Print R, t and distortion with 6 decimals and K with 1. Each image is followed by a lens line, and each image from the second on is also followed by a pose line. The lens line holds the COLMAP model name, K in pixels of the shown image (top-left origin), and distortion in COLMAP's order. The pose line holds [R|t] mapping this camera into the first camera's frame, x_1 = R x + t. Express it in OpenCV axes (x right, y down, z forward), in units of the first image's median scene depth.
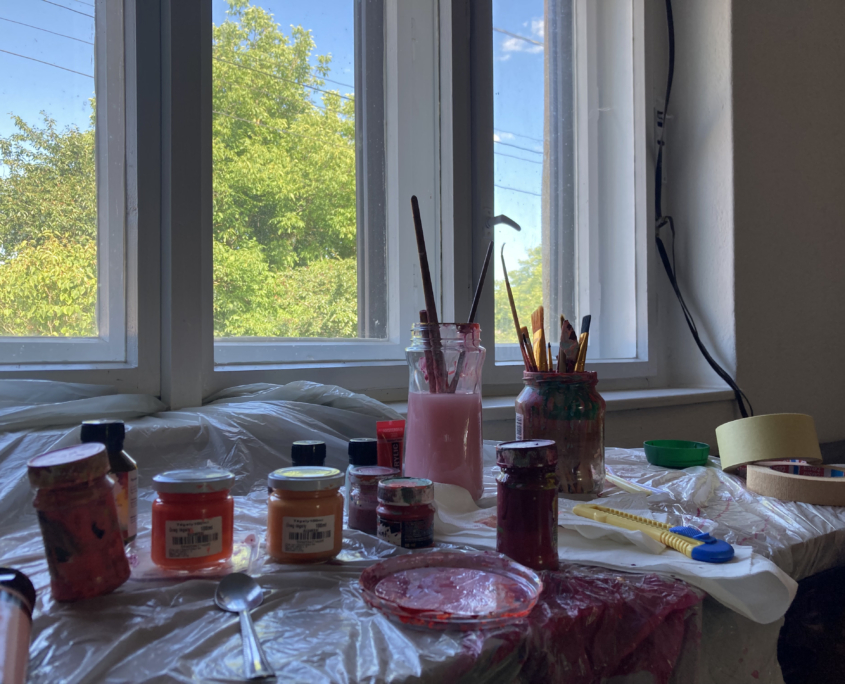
lens RADIAL K [[712.0, 0, 422.5], [0, 712.0, 342.0], [0, 0, 1]] dist [0.009941, 0.009927]
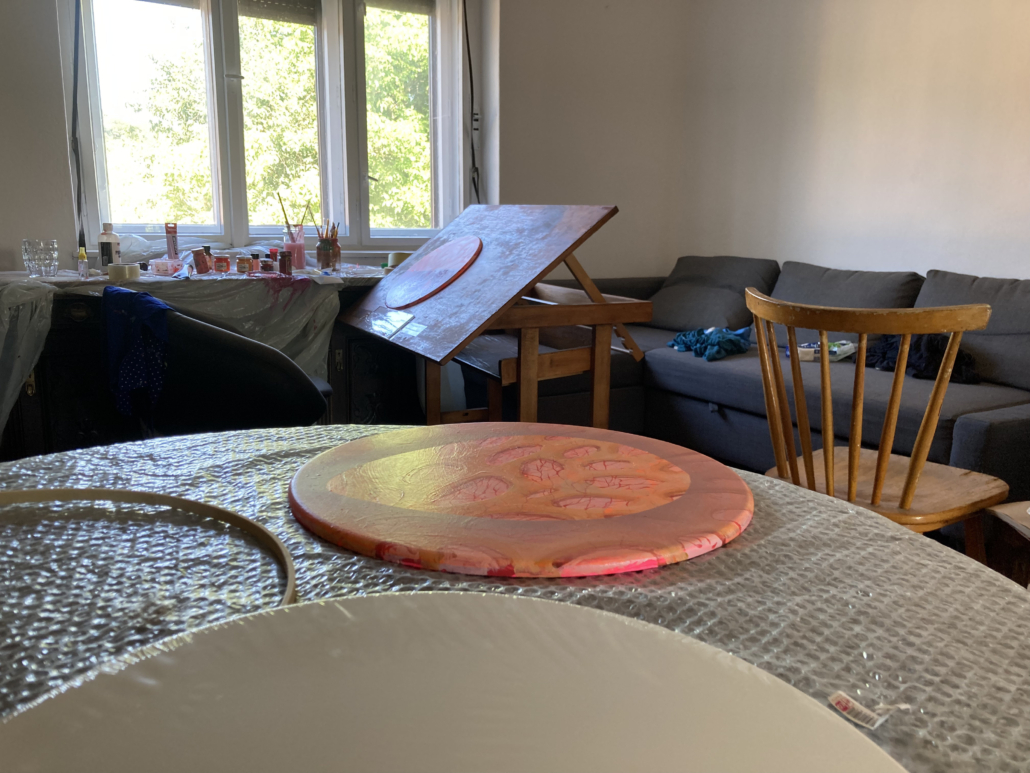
lens RADIAL K [[845.7, 0, 515.0], [0, 845.7, 386.5], [0, 0, 1]] dist [-0.004869, -0.001898]
pose [[0.987033, 0.048660, -0.152962, 1.508422], [-0.017241, 0.979569, 0.200366, -0.079972], [0.159587, -0.195131, 0.967707, -2.611427]]
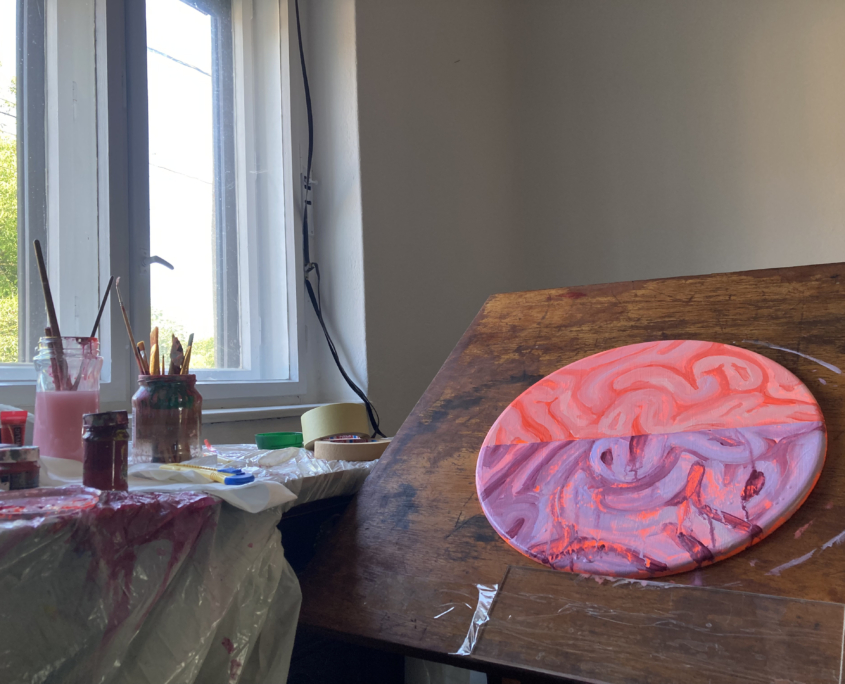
lens RADIAL K [[712.0, 0, 422.5], [0, 712.0, 342.0], [0, 0, 1]] dist [0.009941, 0.009927]
pose [[0.928890, 0.001318, 0.370353, 0.117281], [0.019746, 0.998395, -0.053078, 0.049827], [-0.369829, 0.056617, 0.927373, -0.351910]]
